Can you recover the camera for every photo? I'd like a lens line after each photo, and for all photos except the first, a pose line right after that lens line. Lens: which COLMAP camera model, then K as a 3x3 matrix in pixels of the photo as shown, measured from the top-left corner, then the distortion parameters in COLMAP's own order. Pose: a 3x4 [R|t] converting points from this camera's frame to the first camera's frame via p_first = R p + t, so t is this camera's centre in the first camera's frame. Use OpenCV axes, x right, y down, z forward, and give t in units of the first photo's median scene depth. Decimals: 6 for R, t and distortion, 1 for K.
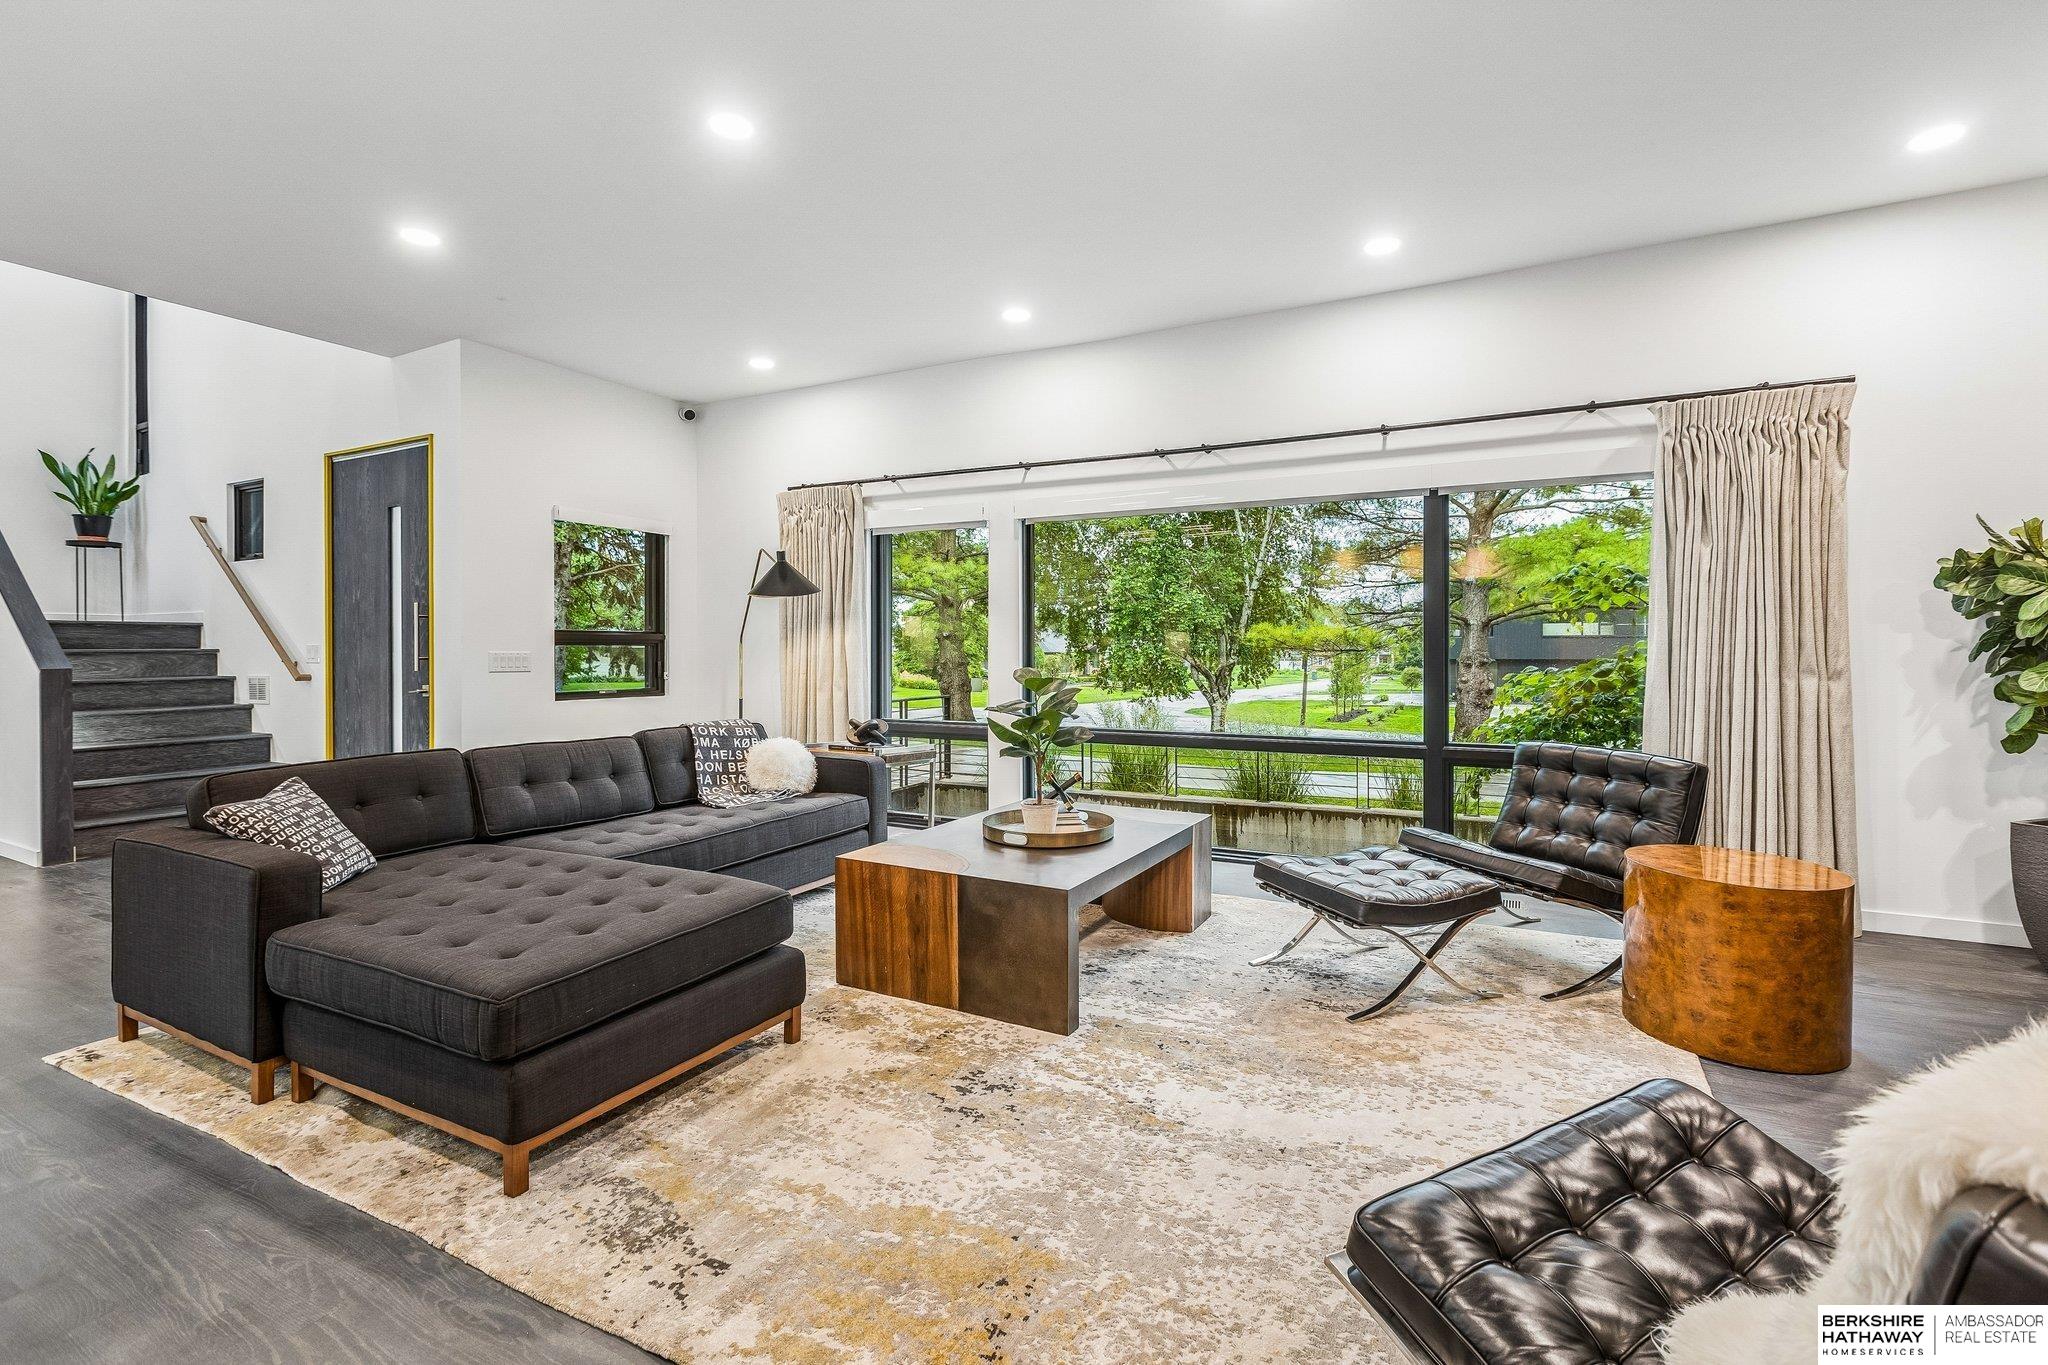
lens RADIAL K [[916.8, 0, 1065.0], [0, 916.8, 653.2], [0, 0, 1]] dist [-0.002519, -0.000537]
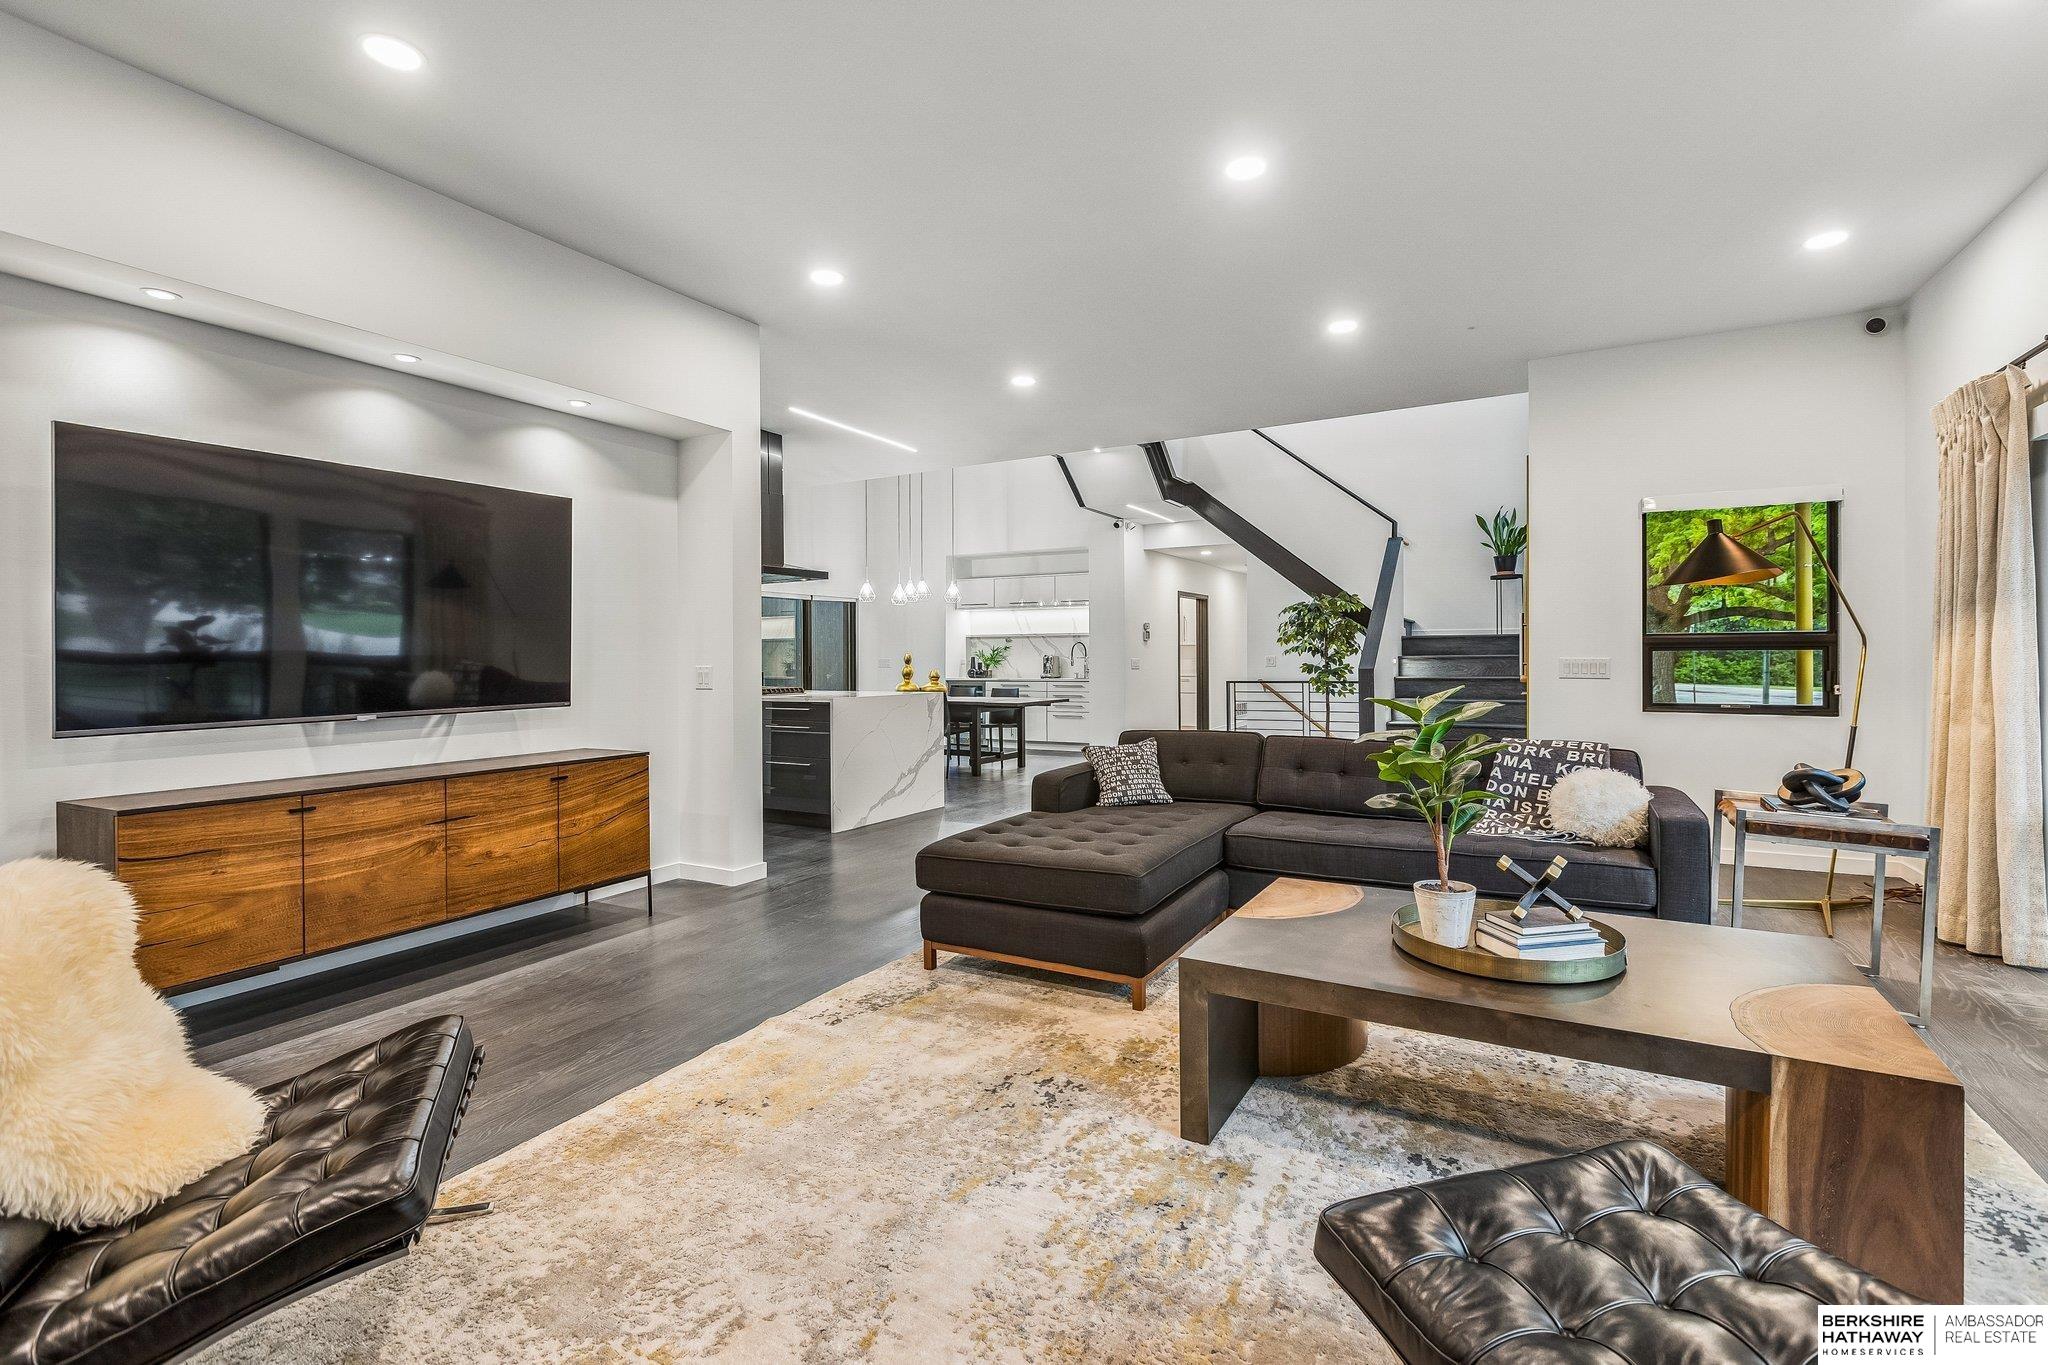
lens RADIAL K [[916.8, 0, 1029.0], [0, 916.8, 668.7], [0, 0, 1]] dist [-0.002519, -0.000537]
pose [[-0.049463, 0.013190, -0.998689, 0.475647], [0.002362, 0.999912, 0.013089, -0.005191], [0.998773, -0.001712, -0.049490, 0.528661]]
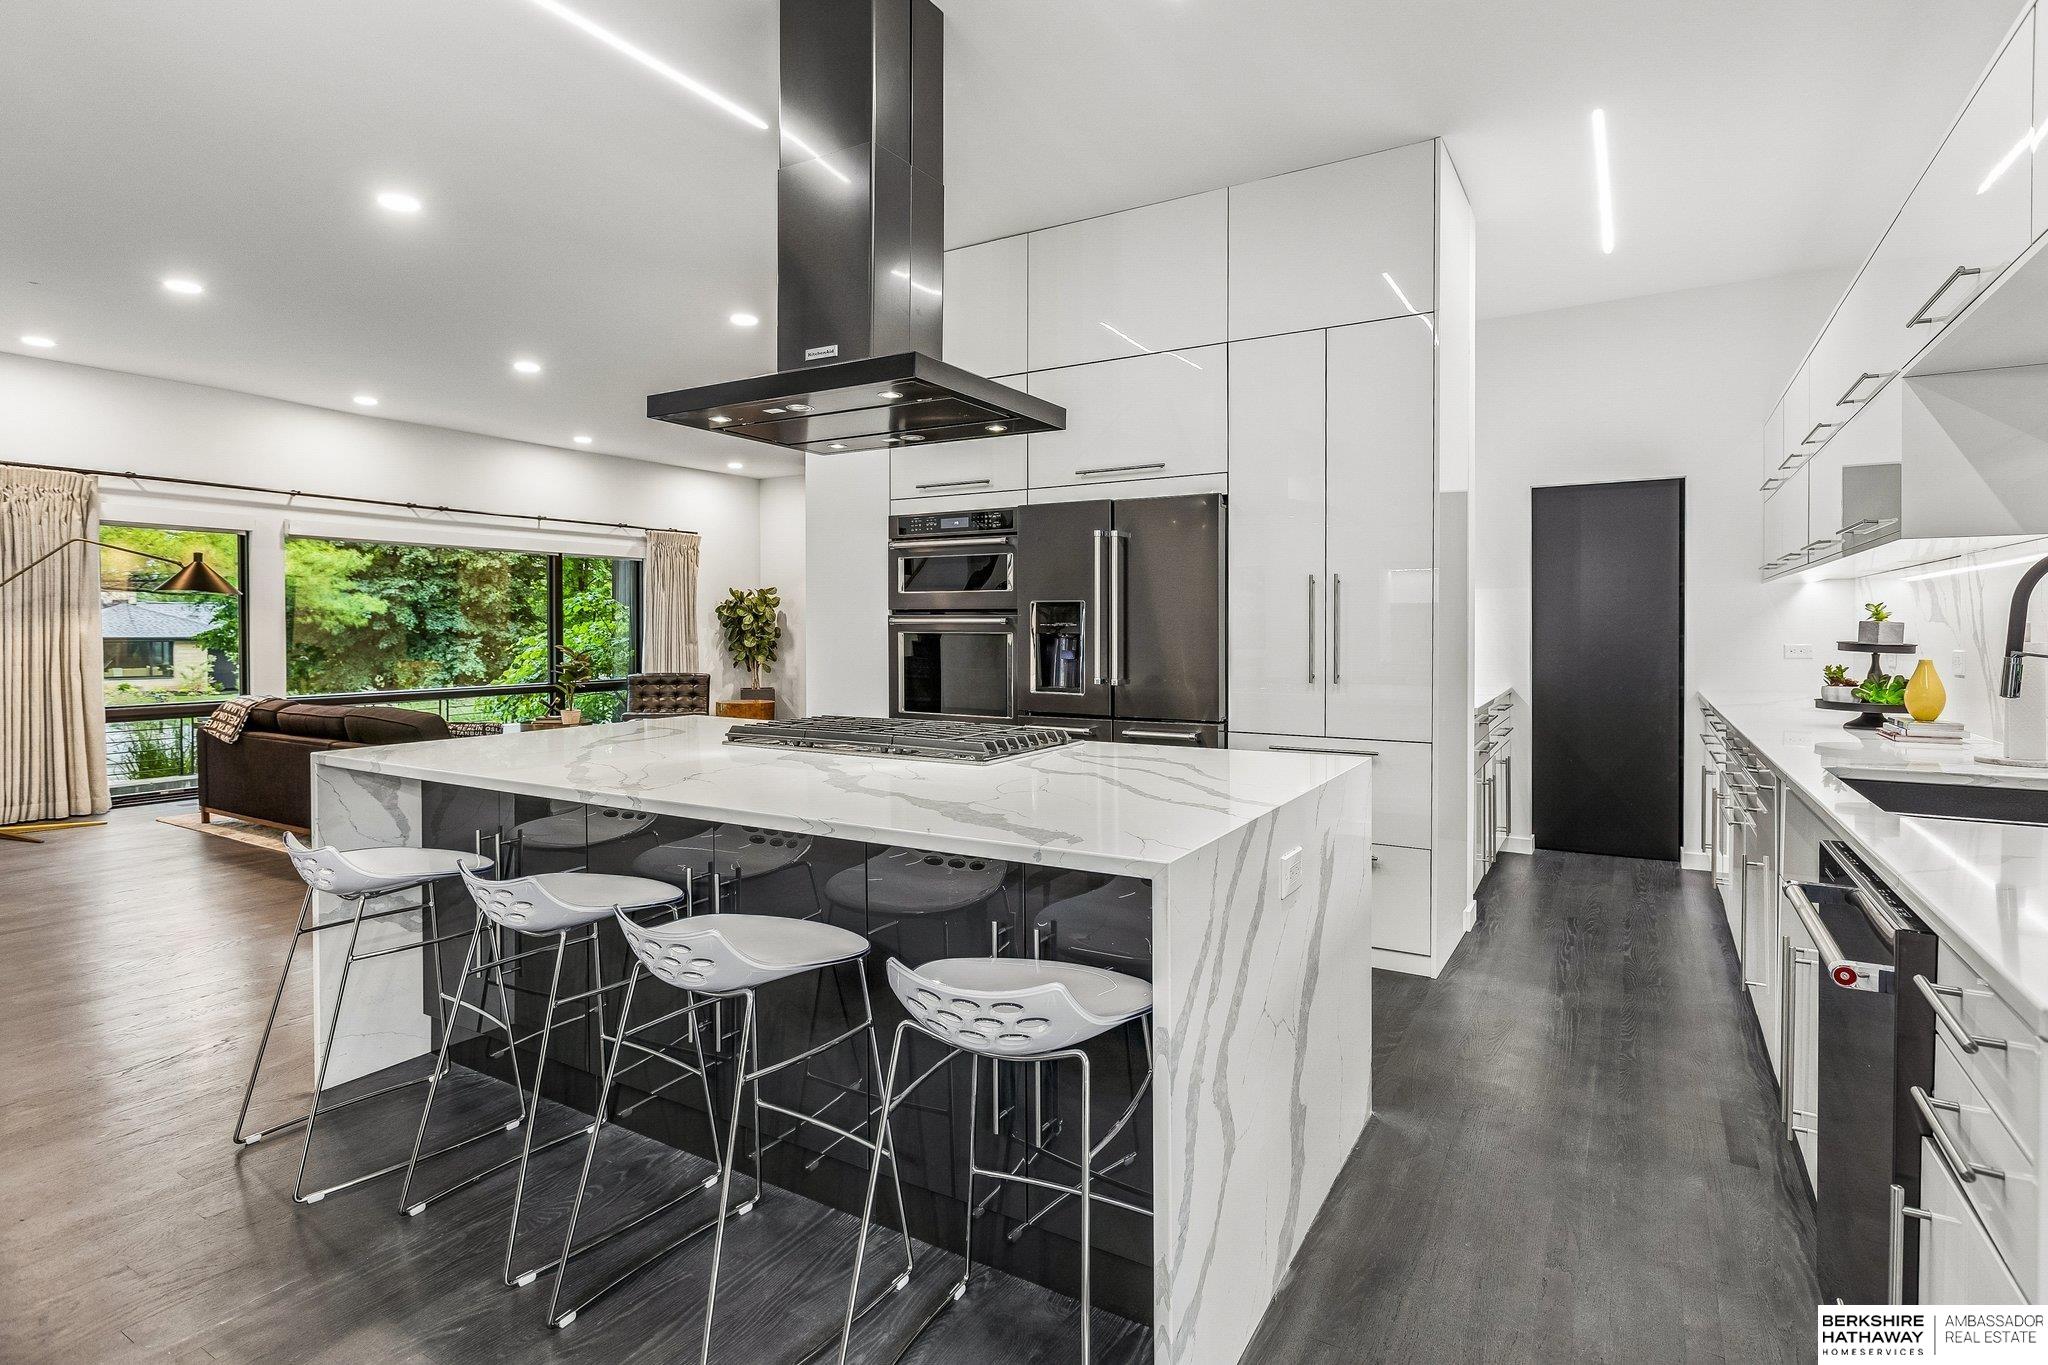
lens RADIAL K [[1011.5, 0, 1027.7], [0, 1011.5, 644.4], [0, 0, 1]] dist [-0.007476, 0.001618]
pose [[0.065220, -0.017345, 0.997720, -1.638518], [0.003199, 0.999847, 0.017173, -0.017816], [-0.997866, 0.002072, 0.065266, -0.126406]]
